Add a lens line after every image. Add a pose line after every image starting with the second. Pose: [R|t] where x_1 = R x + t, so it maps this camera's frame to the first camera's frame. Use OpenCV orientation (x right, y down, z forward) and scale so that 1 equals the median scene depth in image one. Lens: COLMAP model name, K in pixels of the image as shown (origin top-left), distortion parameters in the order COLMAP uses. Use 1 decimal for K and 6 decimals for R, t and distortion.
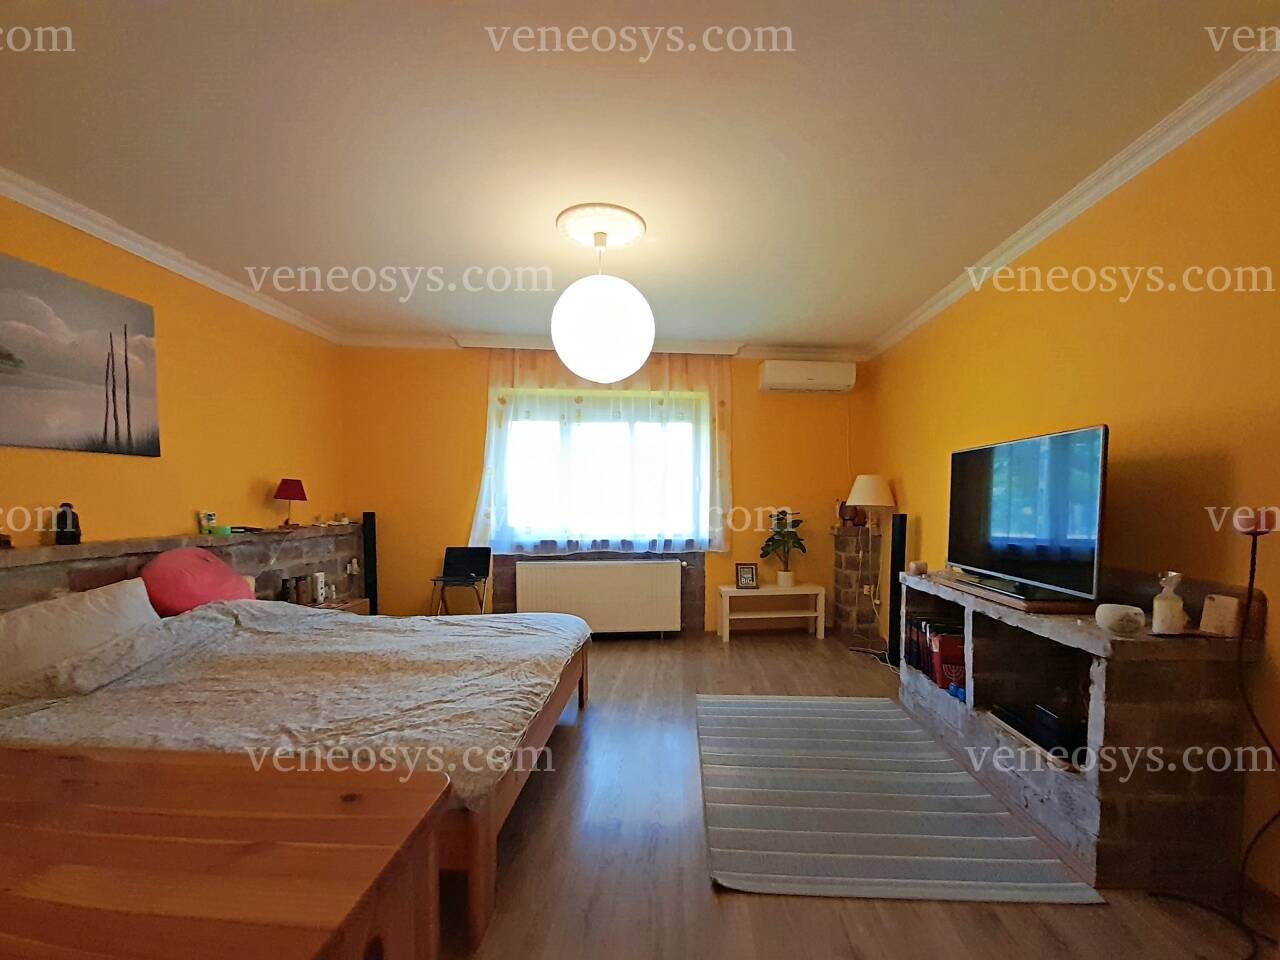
lens RADIAL K [[519.2, 0, 643.3], [0, 519.2, 528.1], [0, 0, 1]] dist [-0.001362, -0.000201]
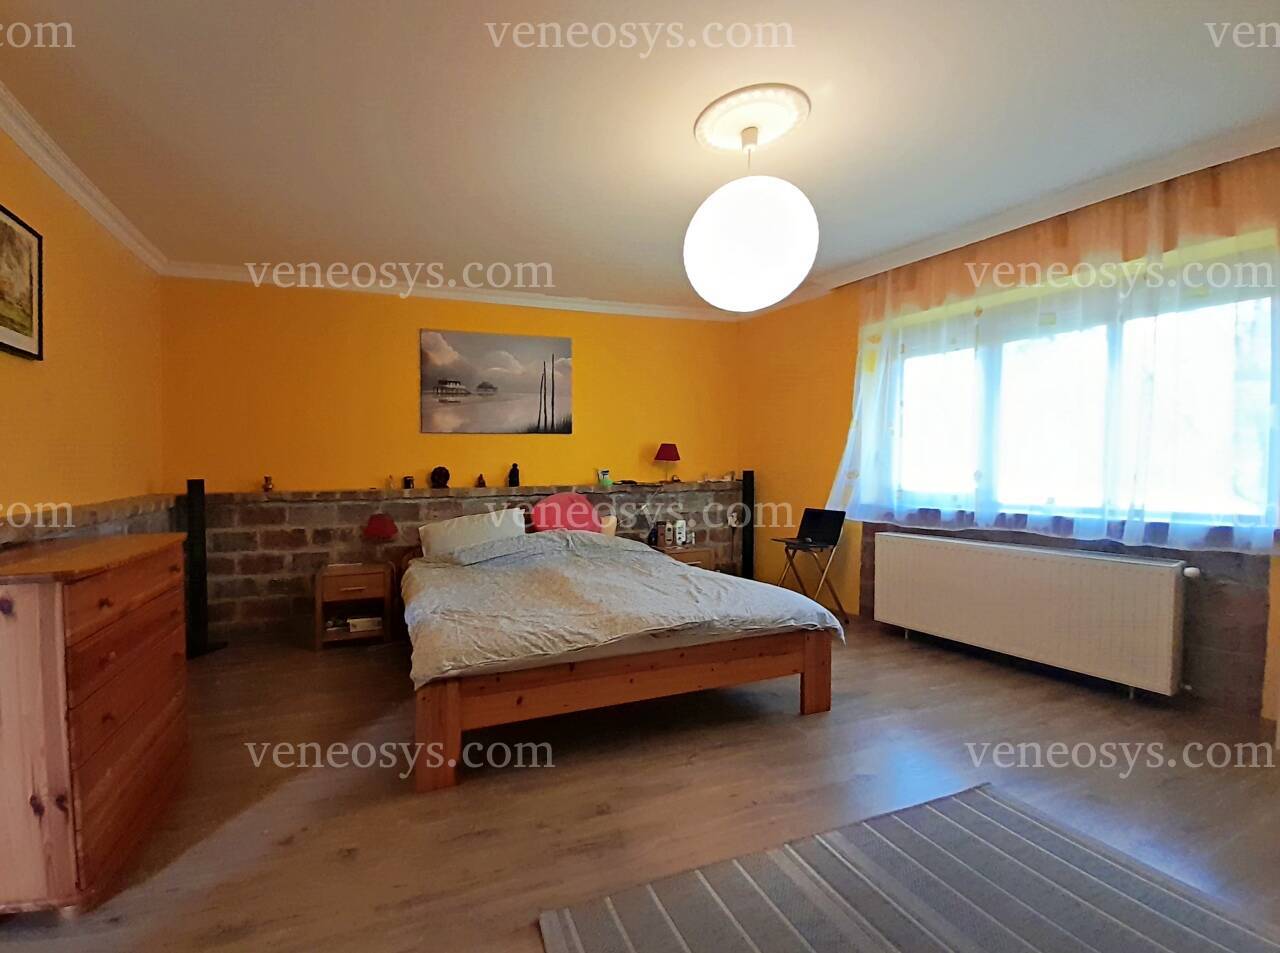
lens RADIAL K [[549.4, 0, 640.0], [0, 549.4, 476.5], [0, 0, 1]] dist [-0.001303, 0.000021]
pose [[0.427303, 0.010348, -0.904049, 0.458210], [-0.036659, 0.999310, -0.005888, -0.004502], [0.903365, 0.035657, 0.427388, 0.347559]]
